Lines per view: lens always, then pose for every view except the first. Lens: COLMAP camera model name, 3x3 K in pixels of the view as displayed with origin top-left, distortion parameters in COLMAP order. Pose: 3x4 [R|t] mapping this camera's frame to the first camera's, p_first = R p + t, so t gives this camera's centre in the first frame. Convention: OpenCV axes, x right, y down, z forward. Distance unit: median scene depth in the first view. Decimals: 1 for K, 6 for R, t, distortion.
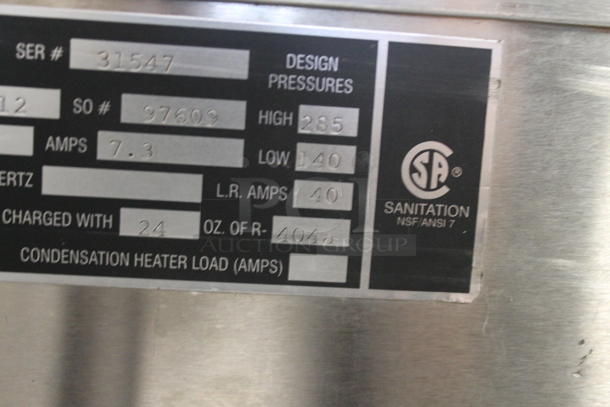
lens RADIAL K [[317.4, 0, 304.9], [0, 317.4, 203.5], [0, 0, 1]] dist [-0.003176, -0.000738]
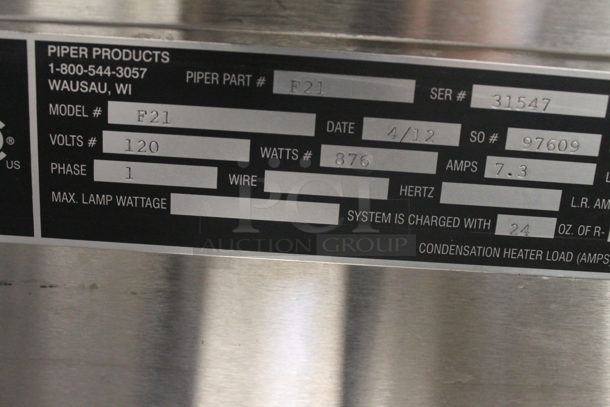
lens RADIAL K [[245.6, 0, 304.9], [0, 245.6, 202.5], [0, 0, 1]] dist [-0.009927, -0.000162]
pose [[0.999723, 0.012840, -0.019707, -1.373437], [-0.011932, 0.998893, 0.045503, -0.072276], [0.020269, -0.045255, 0.998770, -0.035640]]
